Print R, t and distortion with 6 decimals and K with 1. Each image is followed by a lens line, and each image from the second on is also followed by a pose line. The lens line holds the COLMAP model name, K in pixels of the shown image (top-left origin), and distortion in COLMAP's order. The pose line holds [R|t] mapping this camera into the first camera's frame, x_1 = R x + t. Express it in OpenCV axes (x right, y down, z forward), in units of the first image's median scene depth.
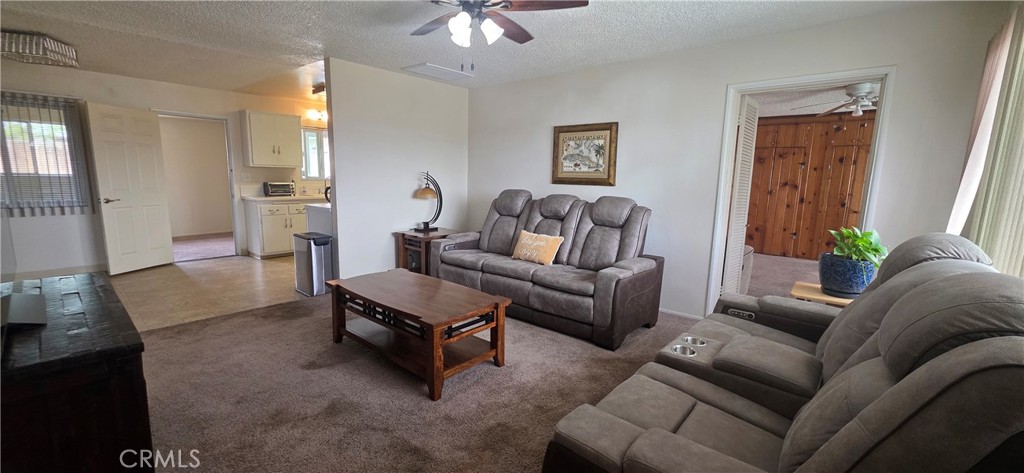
lens RADIAL K [[410.2, 0, 513.4], [0, 410.2, 238.0], [0, 0, 1]] dist [0.001864, -0.000405]
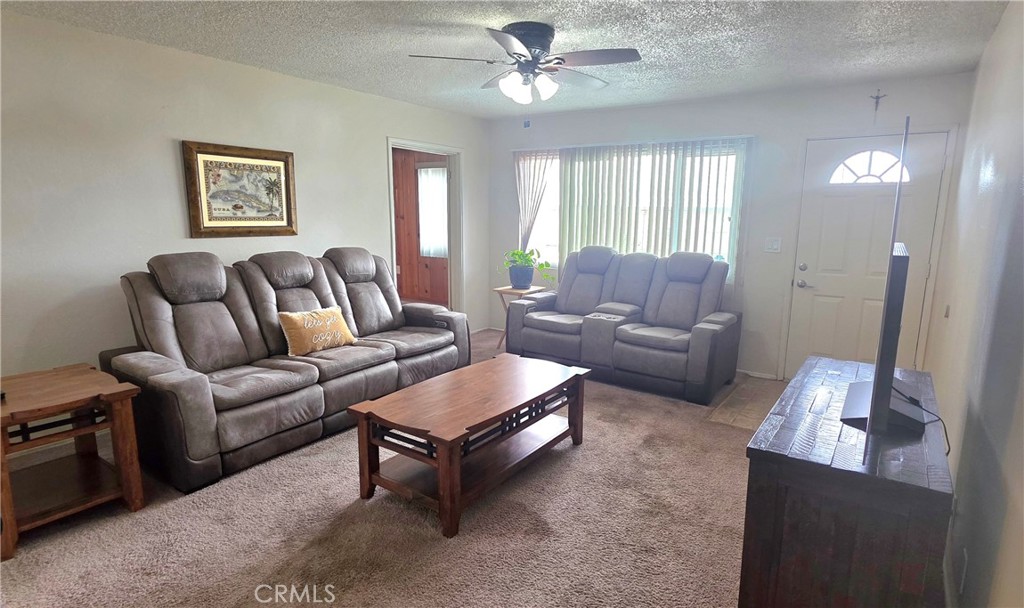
lens RADIAL K [[533.6, 0, 537.6], [0, 533.6, 313.6], [0, 0, 1]] dist [-0.000105, -0.000394]
pose [[-0.132205, -0.209396, 0.968853, -0.809615], [0.131809, 0.965038, 0.226557, -0.148179], [-0.982420, 0.157655, -0.099983, 0.658303]]
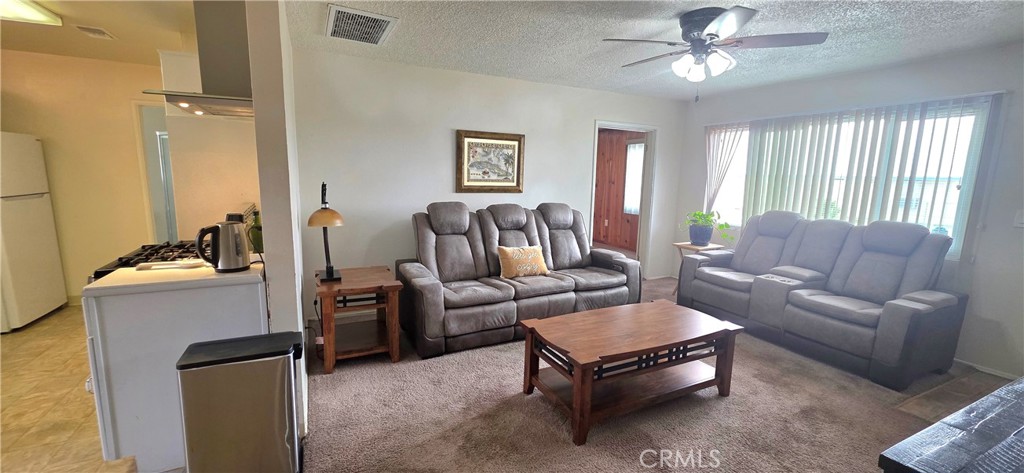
lens RADIAL K [[410.2, 0, 511.9], [0, 410.2, 239.7], [0, 0, 1]] dist [0.001864, -0.000405]
pose [[0.381417, -0.156372, 0.911081, -0.764914], [0.125989, 0.985185, 0.116346, -0.130961], [-0.915777, 0.070410, 0.395468, 0.585279]]
